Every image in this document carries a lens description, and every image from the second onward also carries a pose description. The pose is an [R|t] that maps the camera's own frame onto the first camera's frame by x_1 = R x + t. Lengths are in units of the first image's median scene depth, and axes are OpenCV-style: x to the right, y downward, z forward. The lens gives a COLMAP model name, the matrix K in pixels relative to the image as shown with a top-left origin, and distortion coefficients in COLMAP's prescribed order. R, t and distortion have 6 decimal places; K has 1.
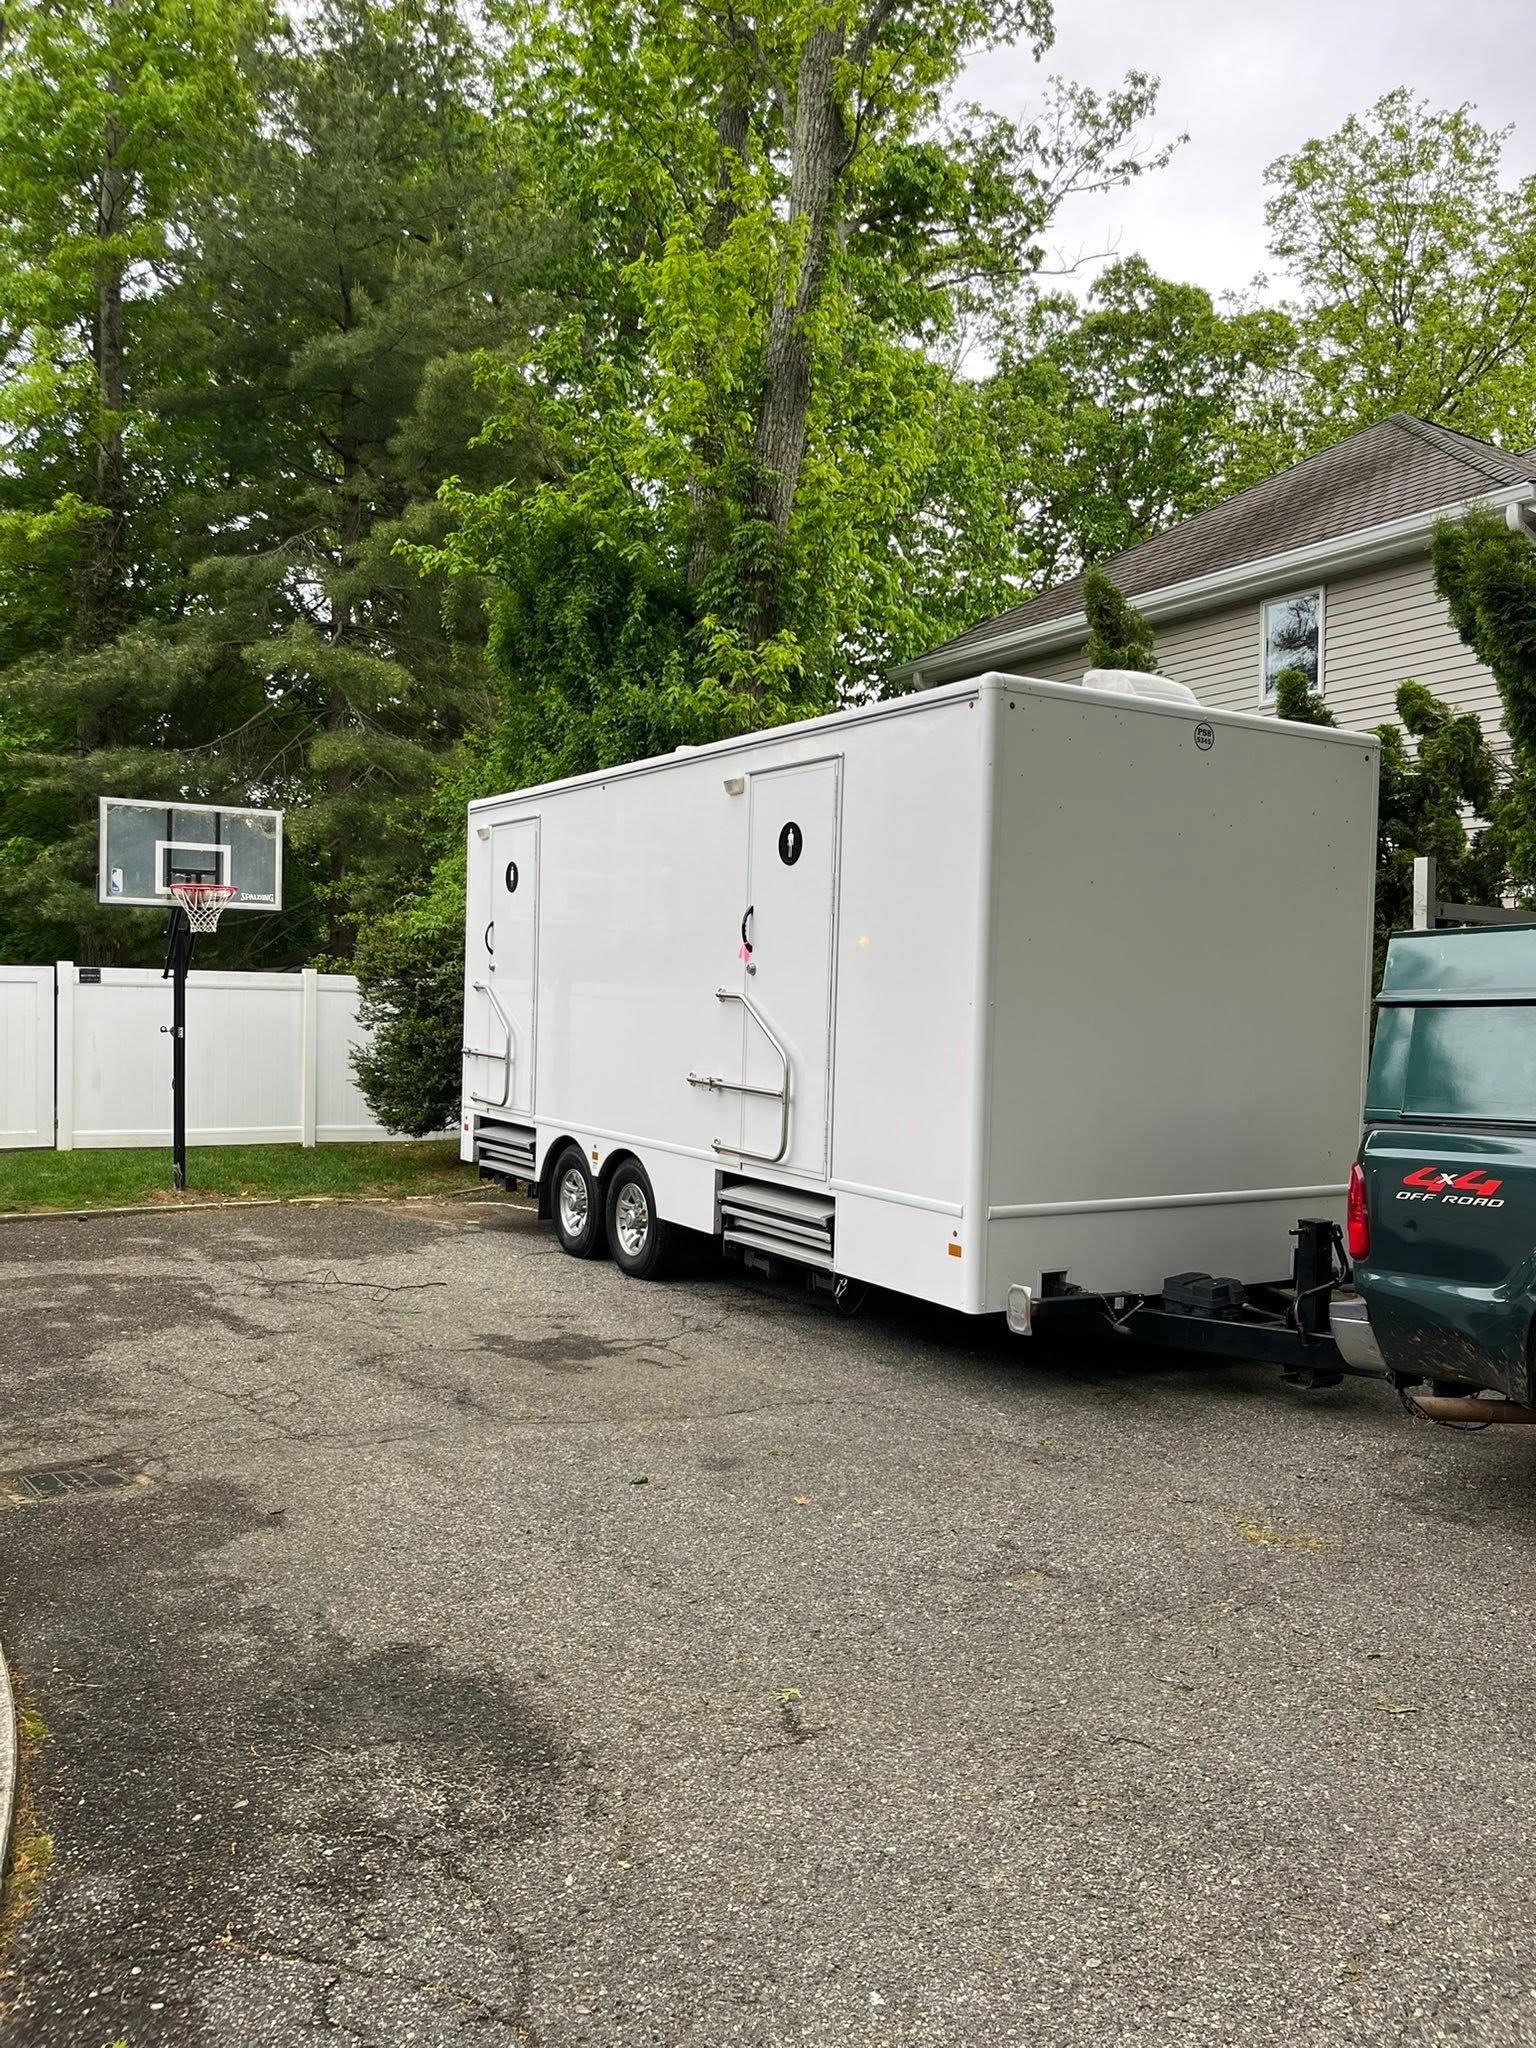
lens RADIAL K [[1536.3, 0, 768.0], [0, 1536.3, 1024.0], [0, 0, 1]] dist [-0.001528, -0.000223]
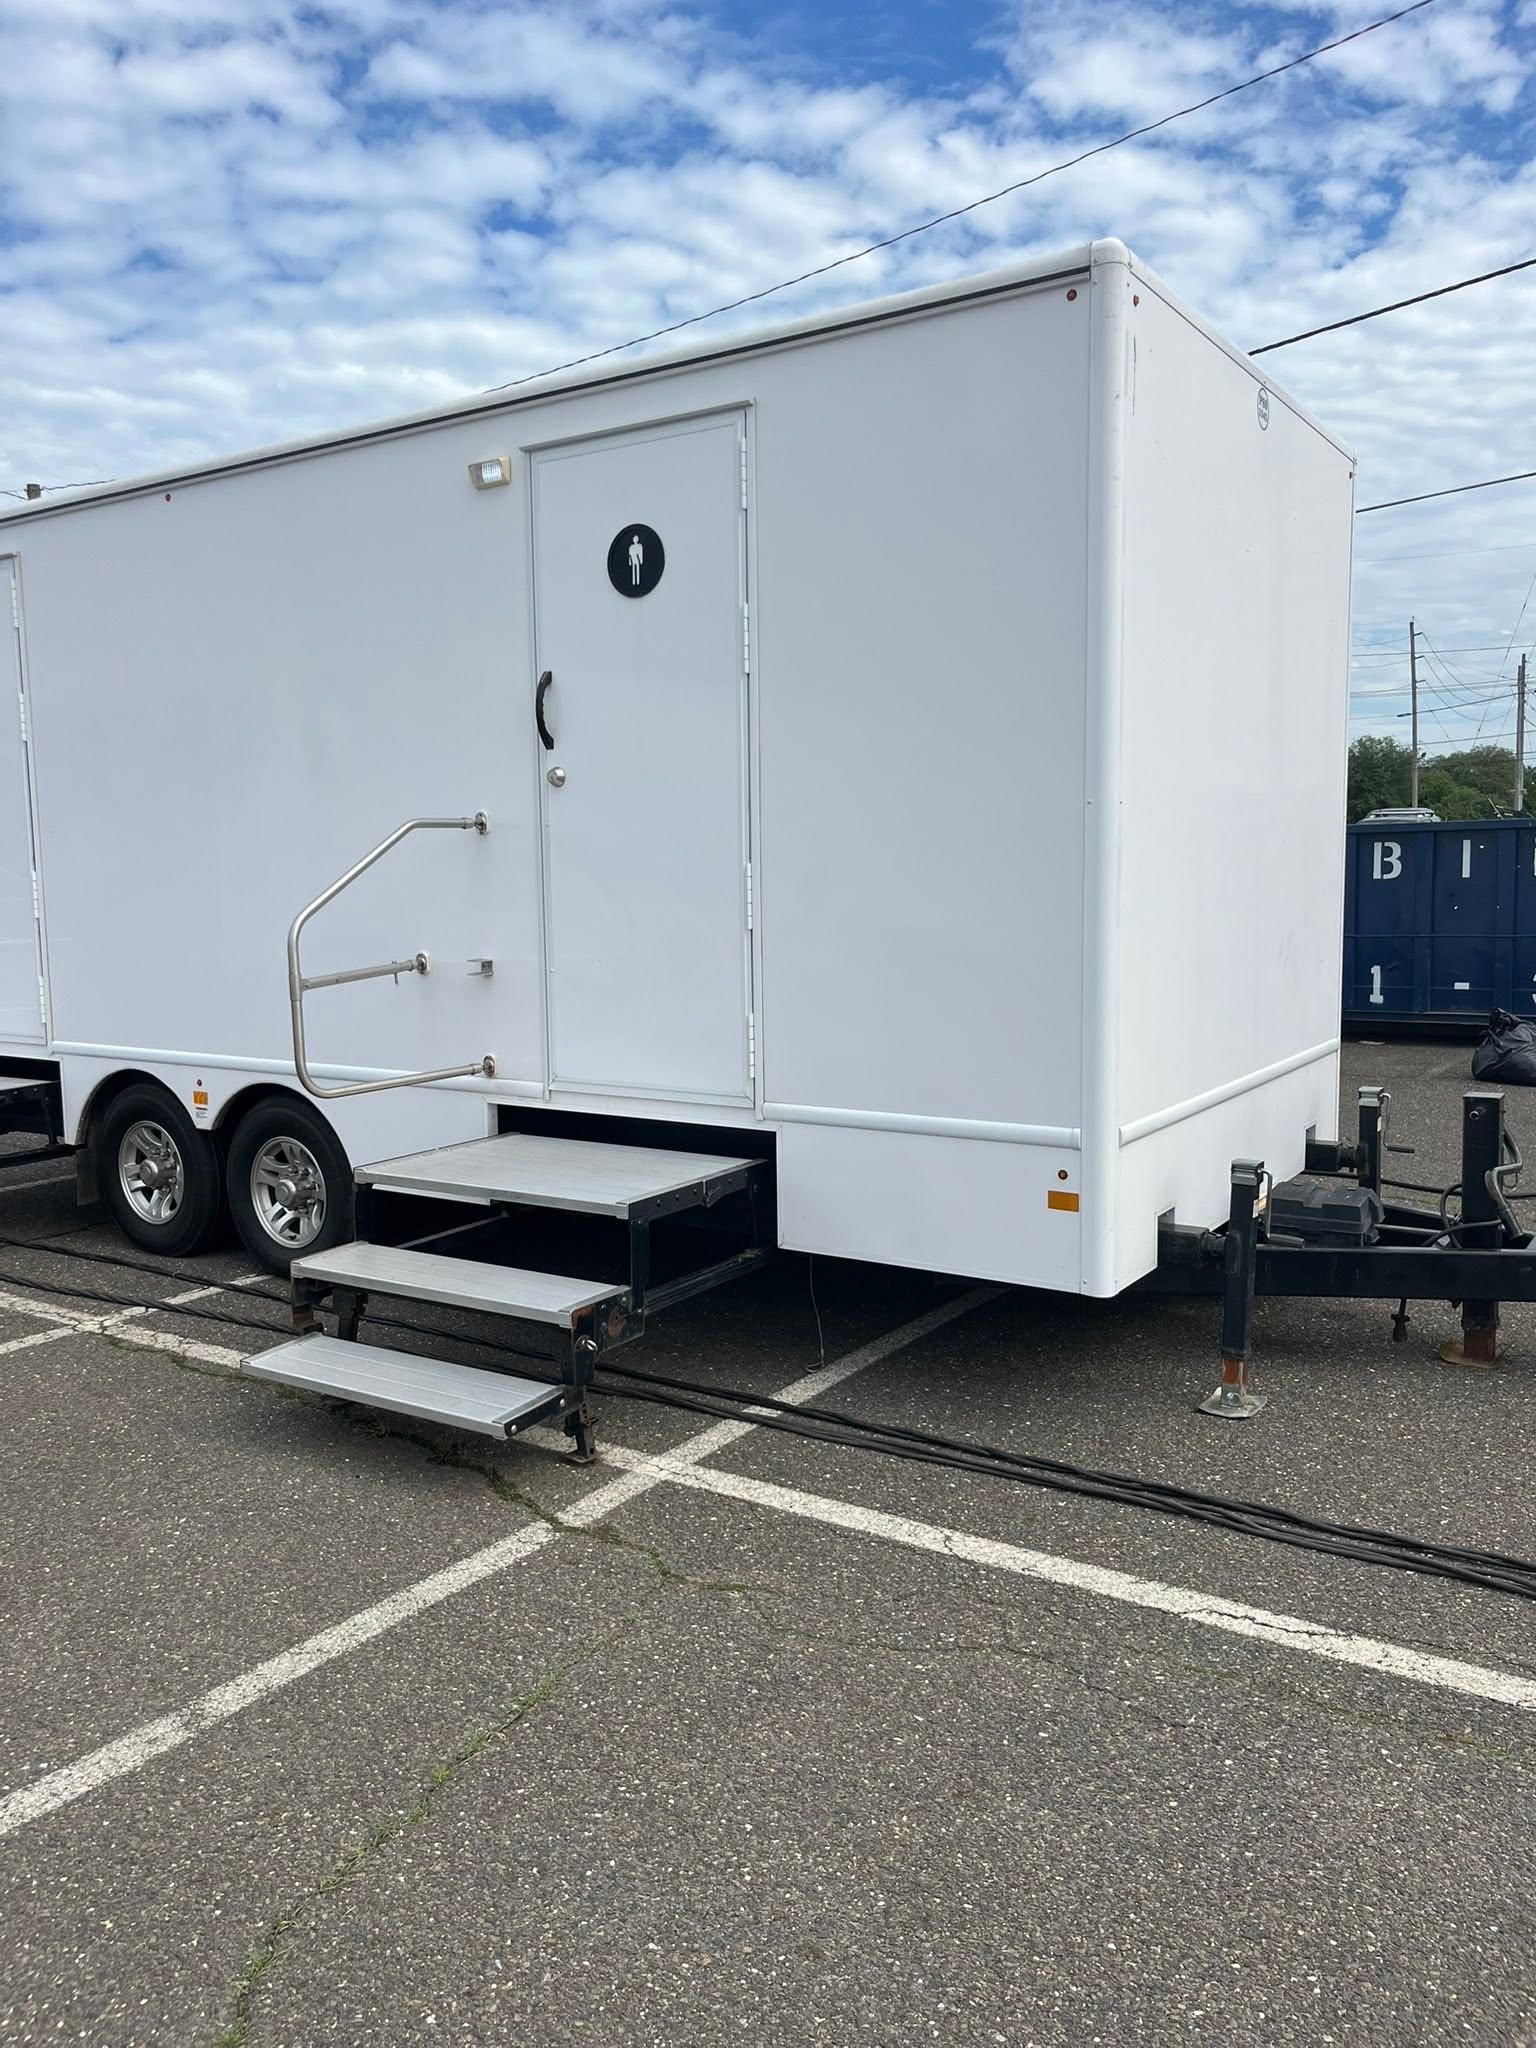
lens RADIAL K [[1536.3, 0, 768.0], [0, 1536.3, 1024.0], [0, 0, 1]] dist [-0.001528, -0.000223]
pose [[0.899654, -0.076562, 0.429838, -0.171860], [0.042916, 0.995244, 0.087448, 0.010943], [-0.434489, -0.060226, 0.898661, 0.340417]]
